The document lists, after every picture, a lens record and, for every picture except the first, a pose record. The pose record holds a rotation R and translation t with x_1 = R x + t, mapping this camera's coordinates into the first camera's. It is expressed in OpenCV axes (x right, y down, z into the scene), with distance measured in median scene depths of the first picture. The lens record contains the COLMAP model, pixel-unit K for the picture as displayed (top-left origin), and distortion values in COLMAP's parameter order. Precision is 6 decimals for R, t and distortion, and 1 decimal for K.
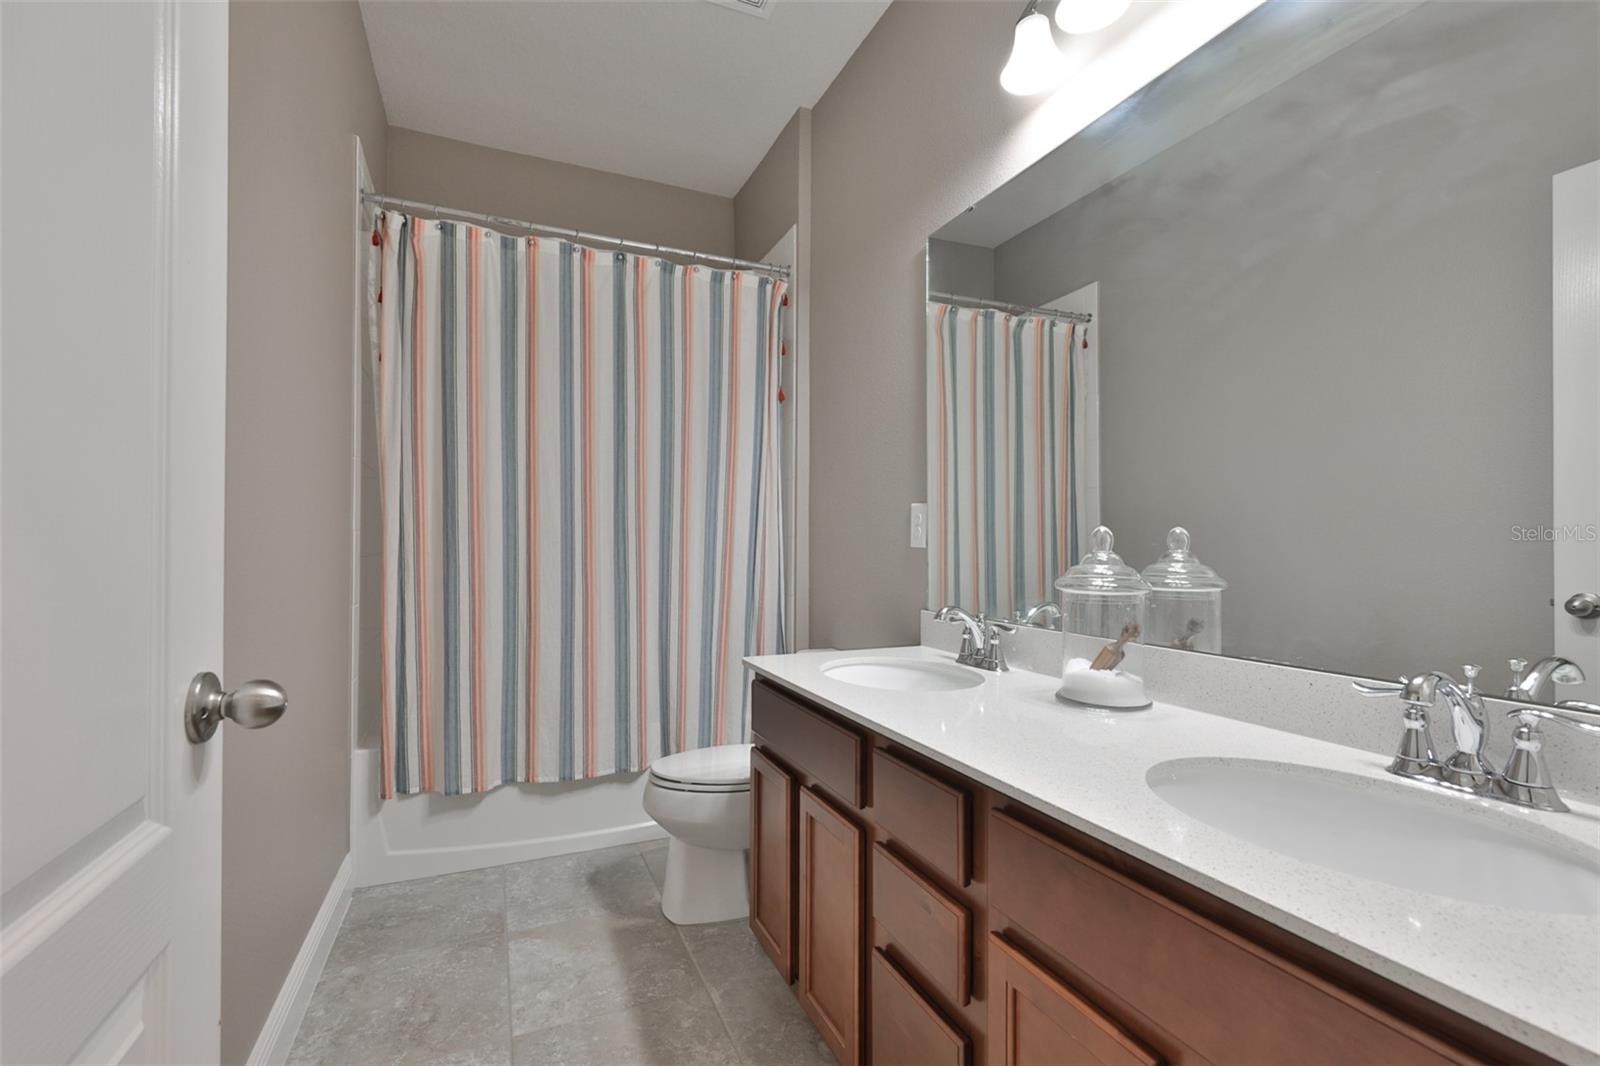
lens RADIAL K [[680.2, 0, 805.3], [0, 680.2, 544.8], [0, 0, 1]] dist [-0.000049, 0.000027]
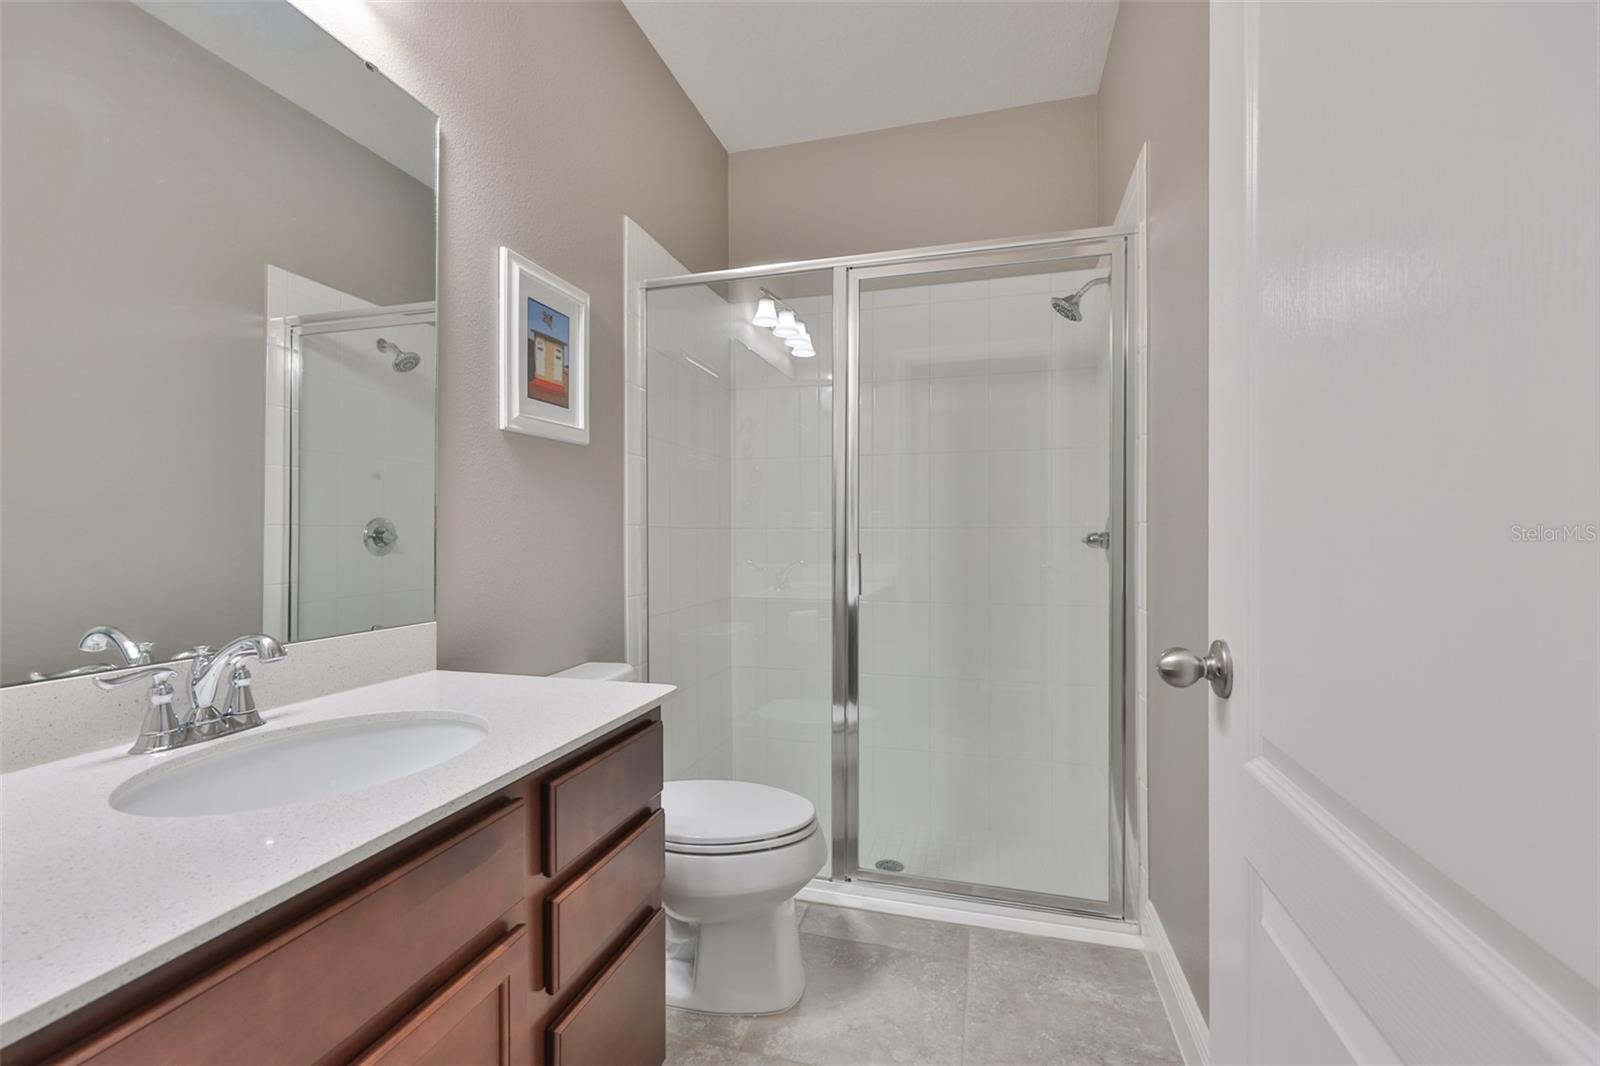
lens RADIAL K [[680.2, 0, 806.0], [0, 680.2, 532.1], [0, 0, 1]] dist [-0.000049, 0.000027]
pose [[-0.759916, -0.003549, 0.650012, -0.532049], [-0.011816, 0.999895, -0.008355, 0.005337], [-0.649914, -0.014030, -0.759878, 1.163920]]
